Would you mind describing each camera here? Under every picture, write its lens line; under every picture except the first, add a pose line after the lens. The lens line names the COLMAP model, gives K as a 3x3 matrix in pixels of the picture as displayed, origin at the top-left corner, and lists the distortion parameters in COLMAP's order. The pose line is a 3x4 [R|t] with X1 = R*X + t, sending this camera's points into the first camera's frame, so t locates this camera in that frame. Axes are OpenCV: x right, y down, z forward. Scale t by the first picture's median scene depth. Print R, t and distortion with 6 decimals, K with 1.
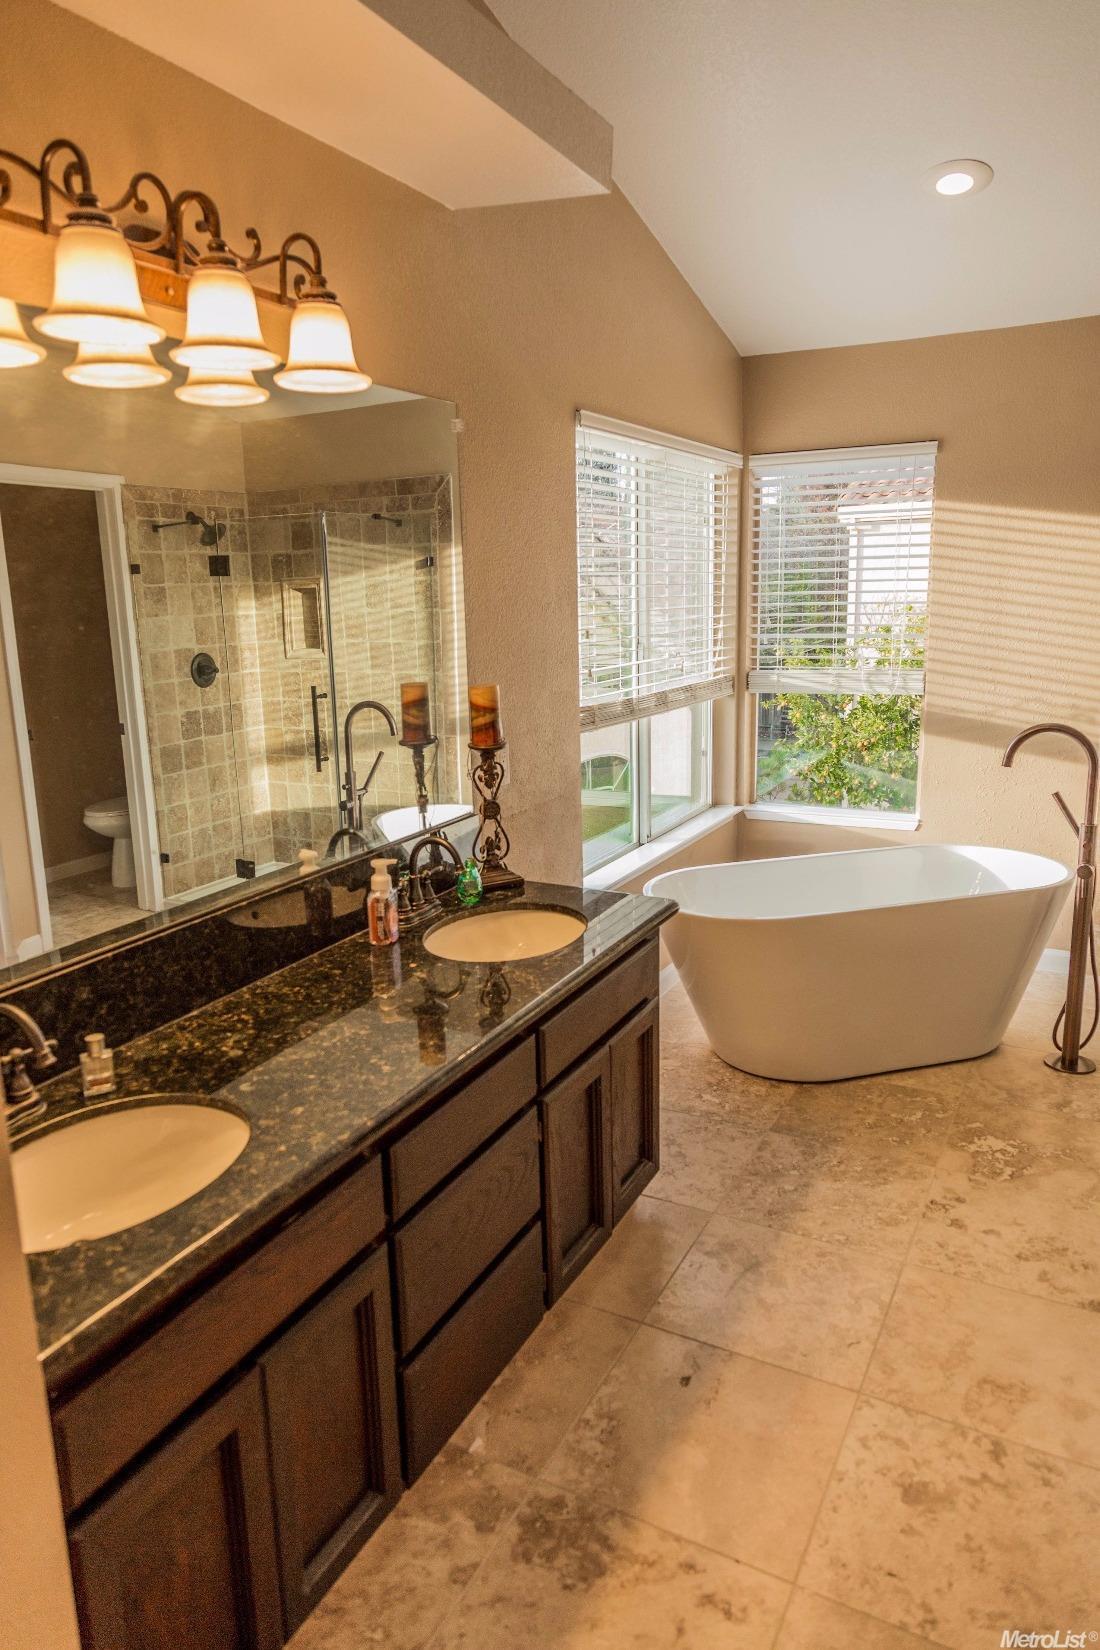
lens RADIAL K [[1098.6, 0, 508.7], [0, 1098.6, 812.5], [0, 0, 1]] dist [0.001483, -0.001208]
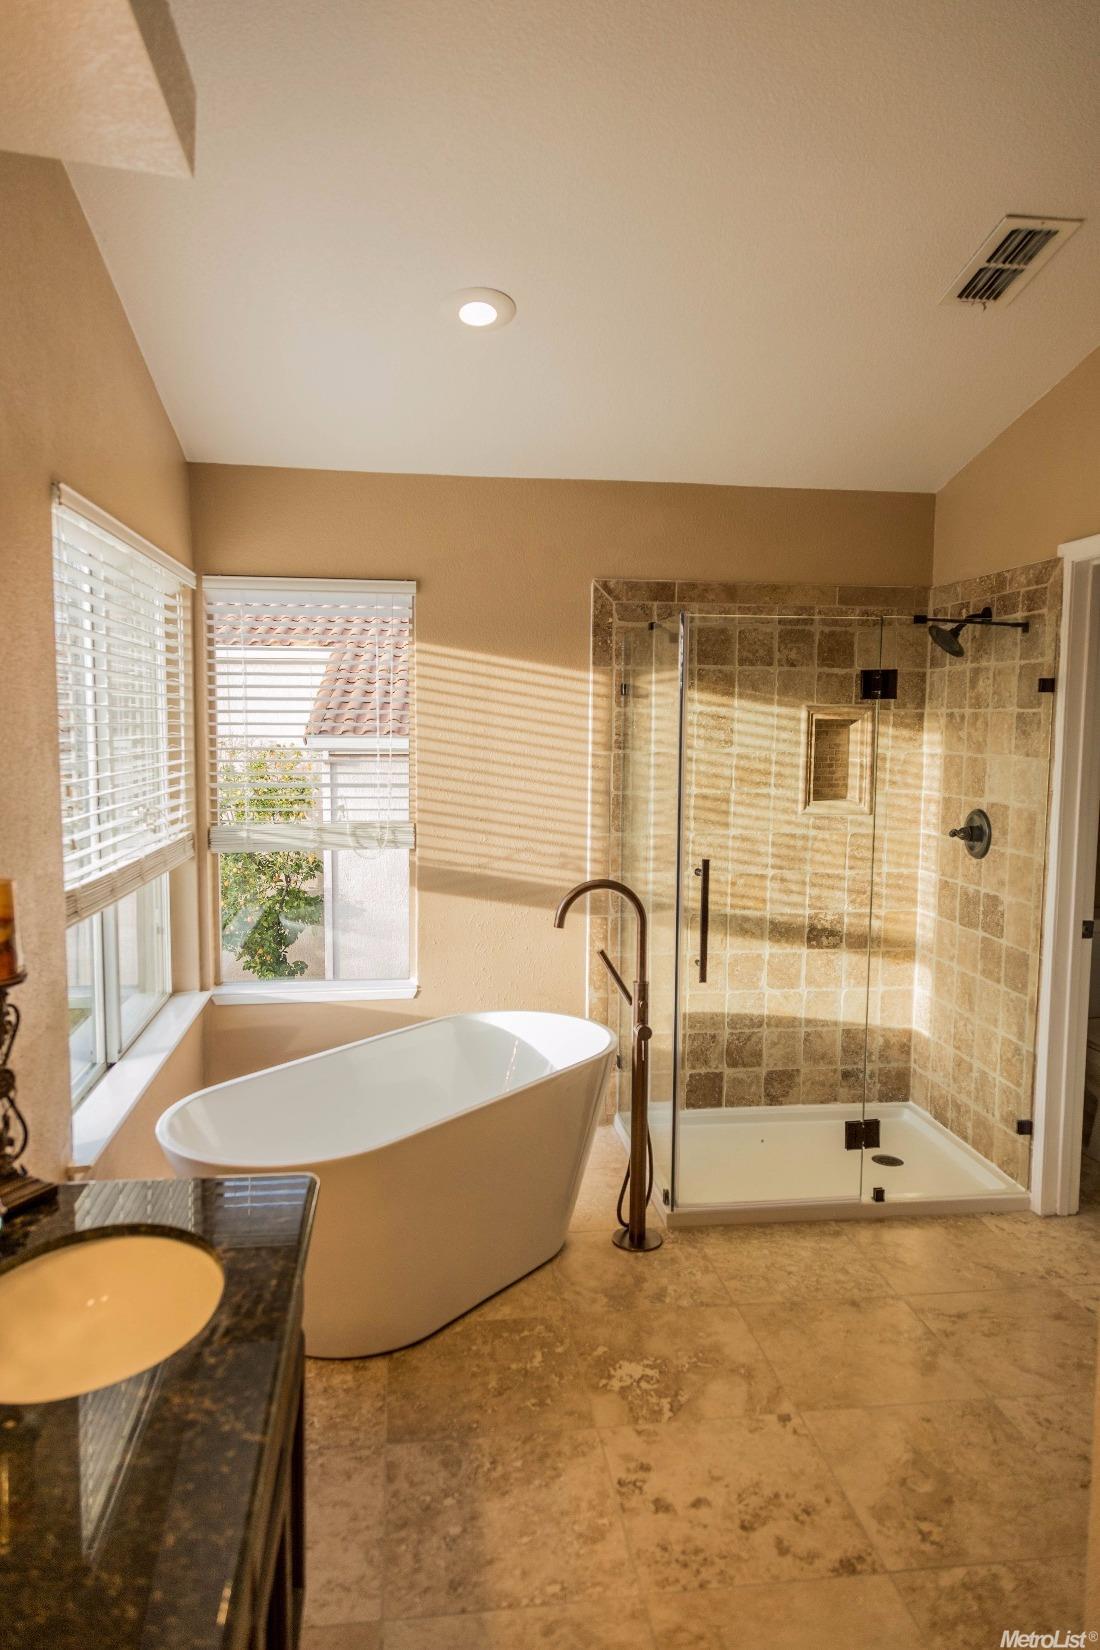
lens RADIAL K [[1112.2, 0, 550.2], [0, 1112.2, 807.6], [0, 0, 1]] dist [0.008473, 0.000292]
pose [[0.801812, -0.019806, 0.597248, -0.091836], [0.095932, 0.990754, -0.095935, -0.043741], [-0.589826, 0.134217, 0.796298, 0.202858]]
